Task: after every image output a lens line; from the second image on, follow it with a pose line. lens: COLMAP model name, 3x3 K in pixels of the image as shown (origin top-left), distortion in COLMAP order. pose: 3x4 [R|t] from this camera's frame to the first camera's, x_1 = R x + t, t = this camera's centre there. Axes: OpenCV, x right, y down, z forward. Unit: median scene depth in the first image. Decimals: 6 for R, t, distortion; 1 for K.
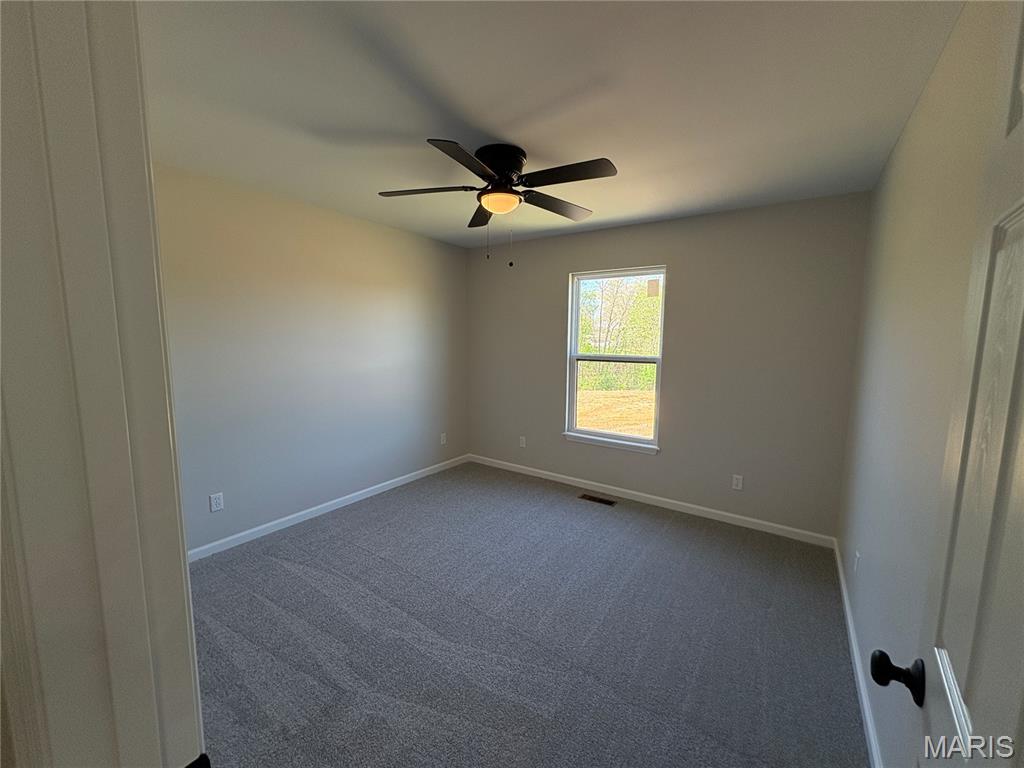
lens RADIAL K [[406.0, 0, 512.7], [0, 406.0, 385.2], [0, 0, 1]] dist [-0.000420, 0.000349]
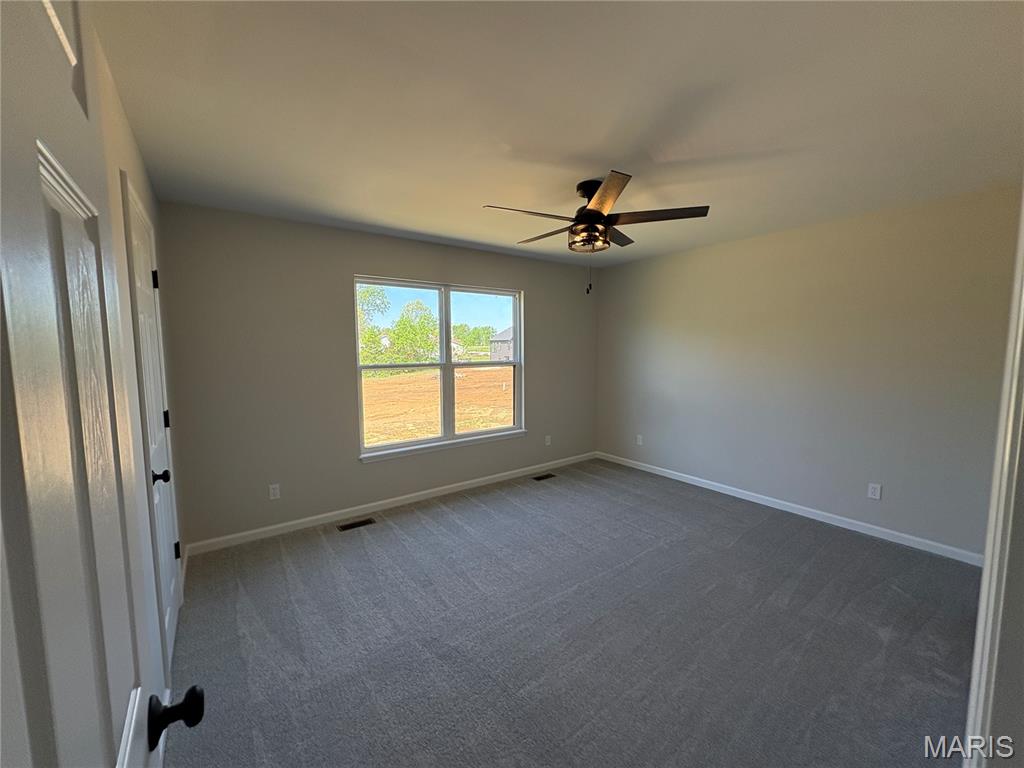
lens RADIAL K [[406.0, 0, 512.7], [0, 406.0, 385.2], [0, 0, 1]] dist [-0.000420, 0.000349]
pose [[0.300425, -0.100509, 0.948495, -0.624179], [0.114266, 0.991063, 0.068827, -0.060038], [-0.946936, 0.087703, 0.309225, 0.436887]]
